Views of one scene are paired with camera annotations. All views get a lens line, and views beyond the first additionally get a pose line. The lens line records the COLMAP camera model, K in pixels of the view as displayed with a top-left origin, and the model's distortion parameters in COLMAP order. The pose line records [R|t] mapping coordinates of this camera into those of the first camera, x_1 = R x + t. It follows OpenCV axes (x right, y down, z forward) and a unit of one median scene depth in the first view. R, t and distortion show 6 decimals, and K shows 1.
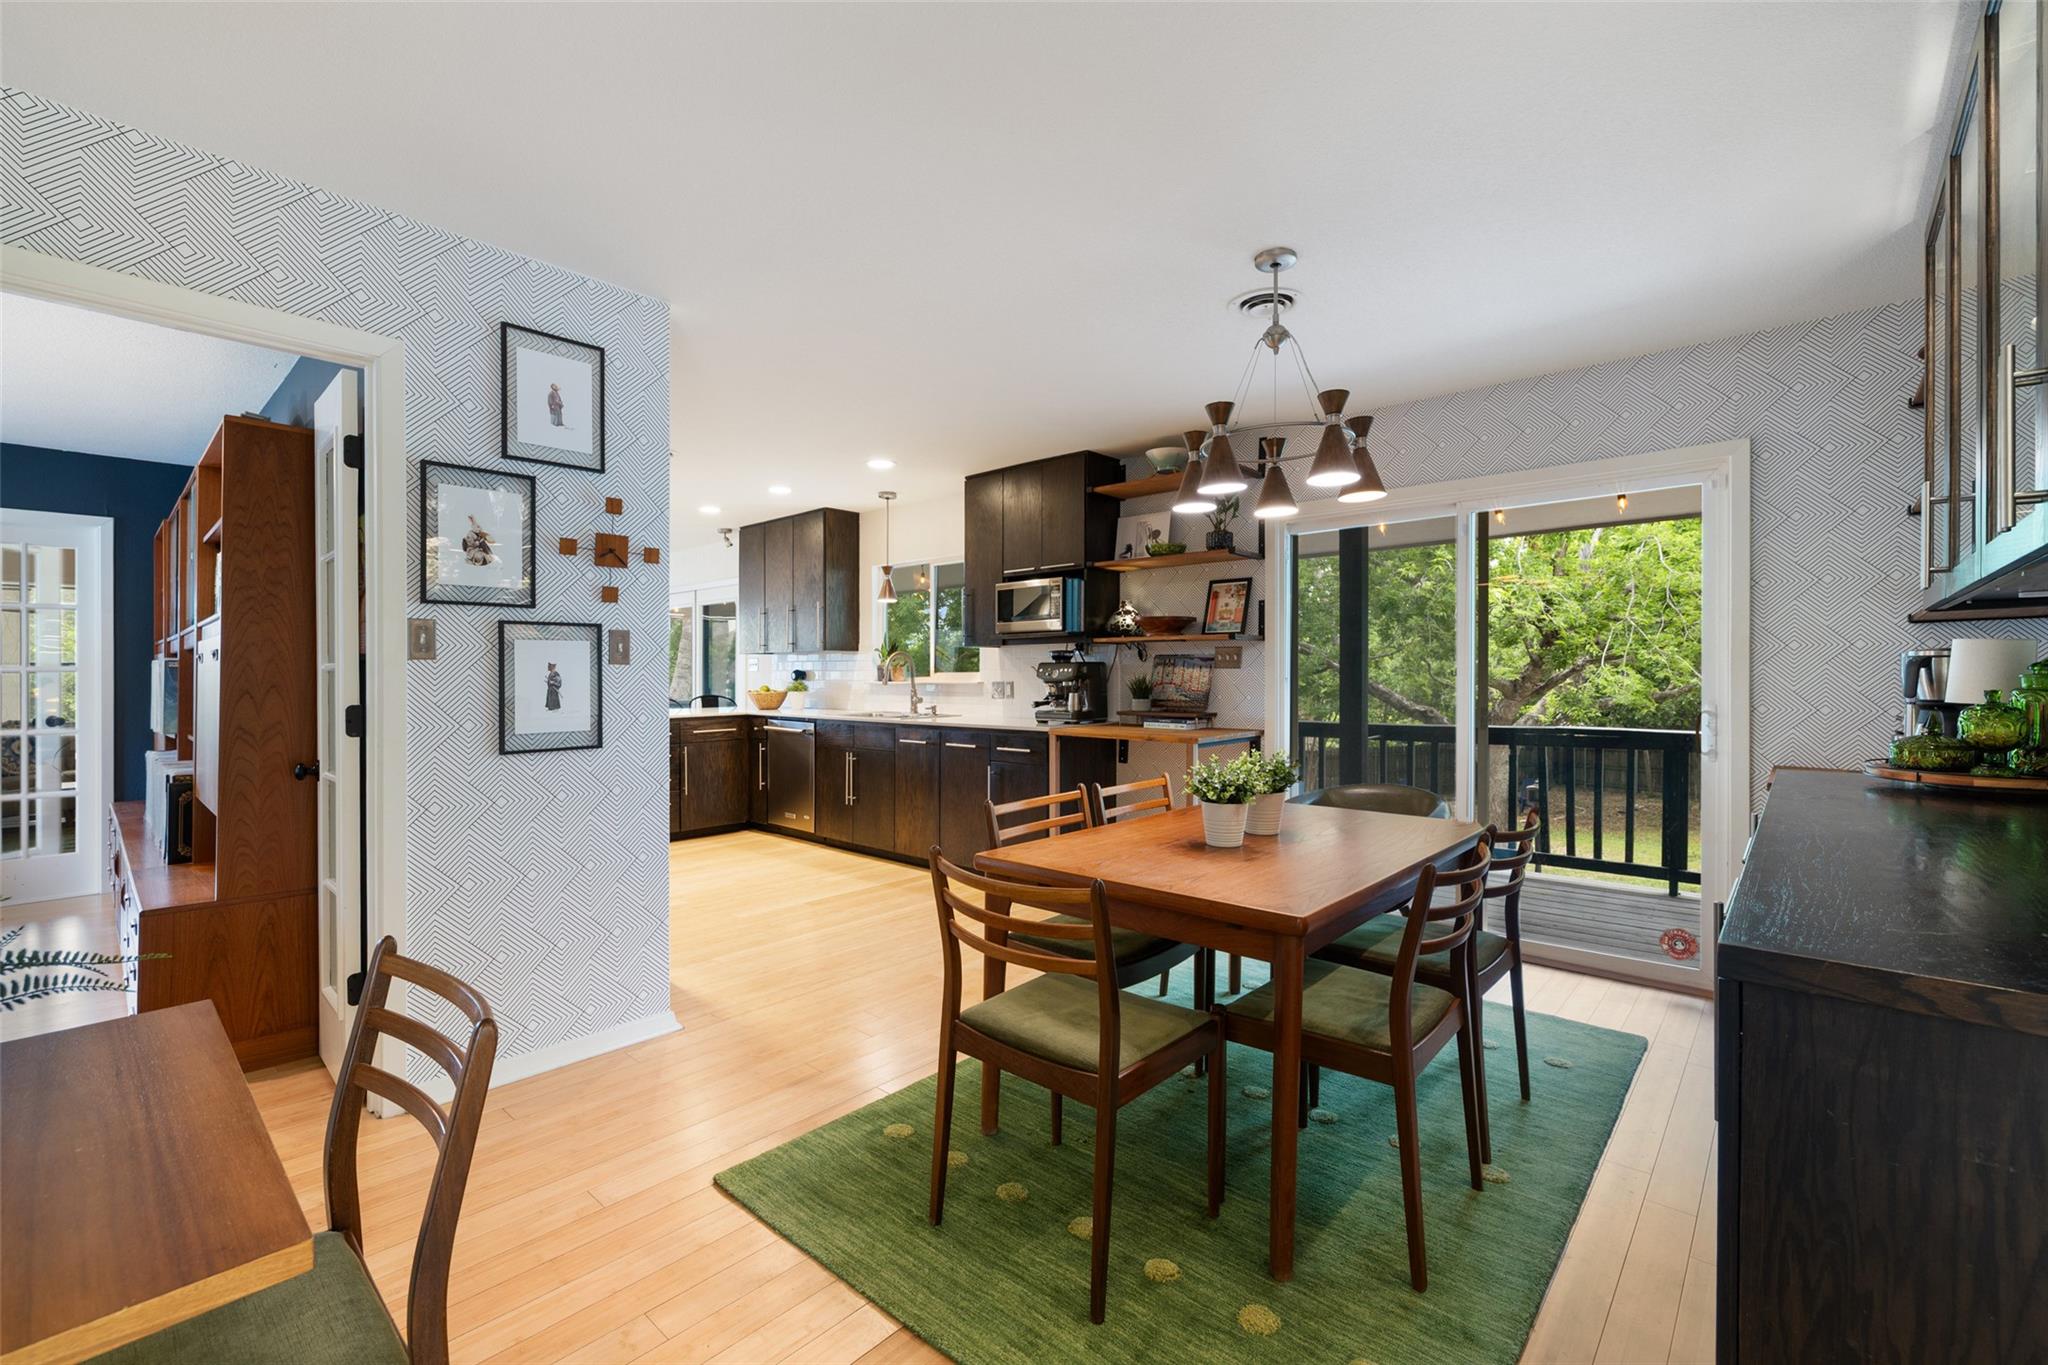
lens RADIAL K [[865.9, 0, 1020.3], [0, 865.9, 675.0], [0, 0, 1]] dist [-0.000339, -0.000061]
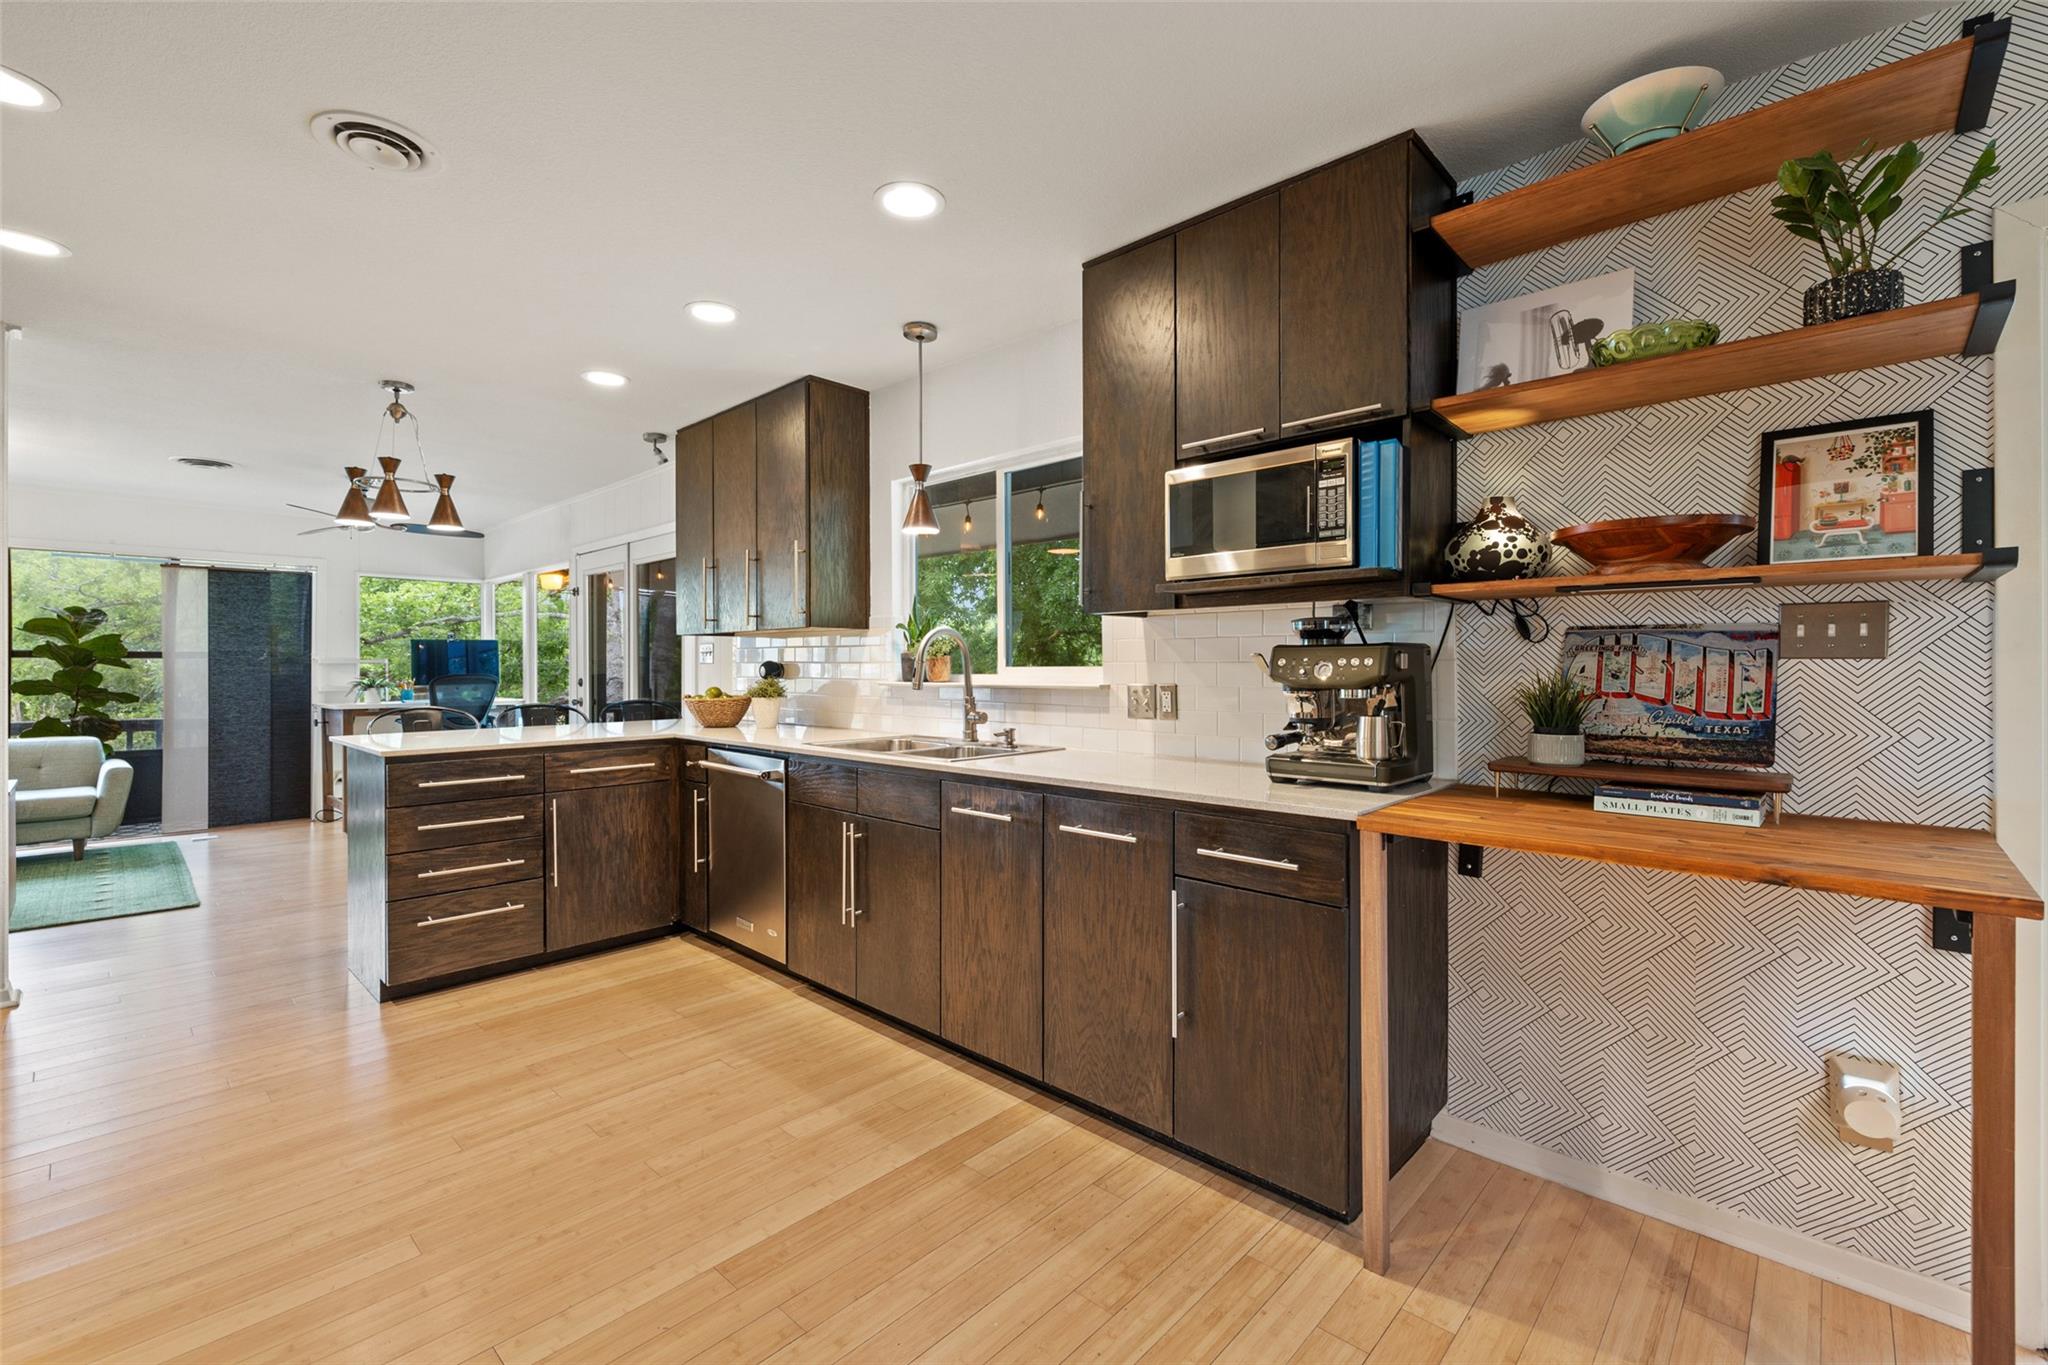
lens RADIAL K [[869.4, 0, 1037.9], [0, 869.4, 677.8], [0, 0, 1]] dist [0.001883, -0.000207]
pose [[1.000000, 0.000280, -0.000485, -0.083865], [-0.000273, 0.999905, 0.013755, -0.003264], [0.000489, -0.013754, 0.999905, 0.480344]]
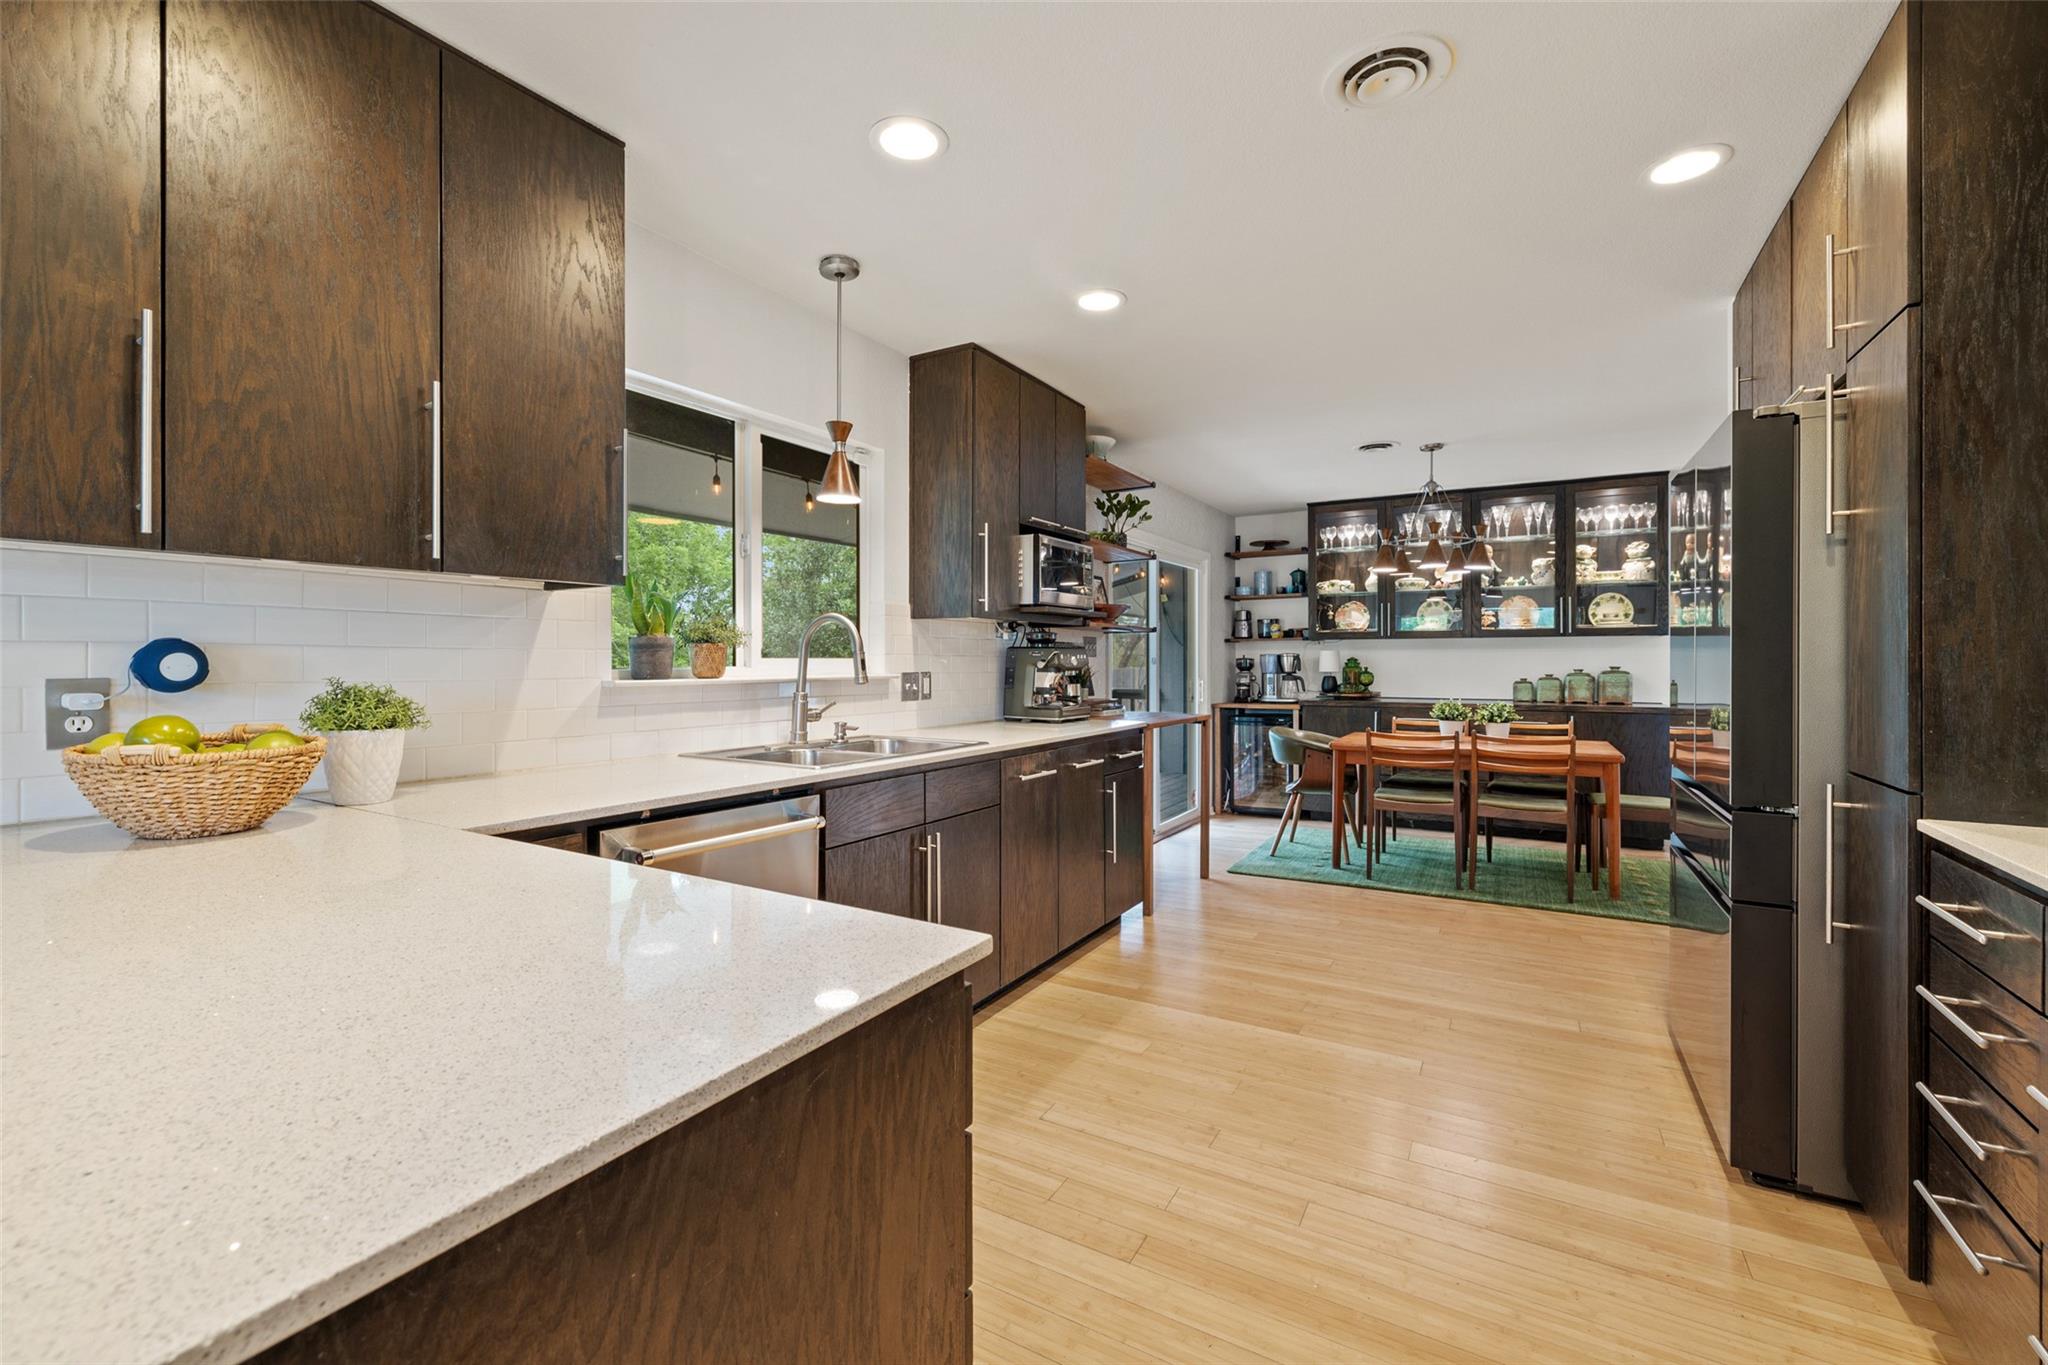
lens RADIAL K [[855.9, 0, 1017.9], [0, 855.9, 670.4], [0, 0, 1]] dist [0.000541, -0.000048]
pose [[-0.192001, -0.002798, 0.981391, -0.627492], [0.000637, 0.999995, 0.002975, 0.003559], [-0.981394, 0.001197, -0.191999, 1.019514]]
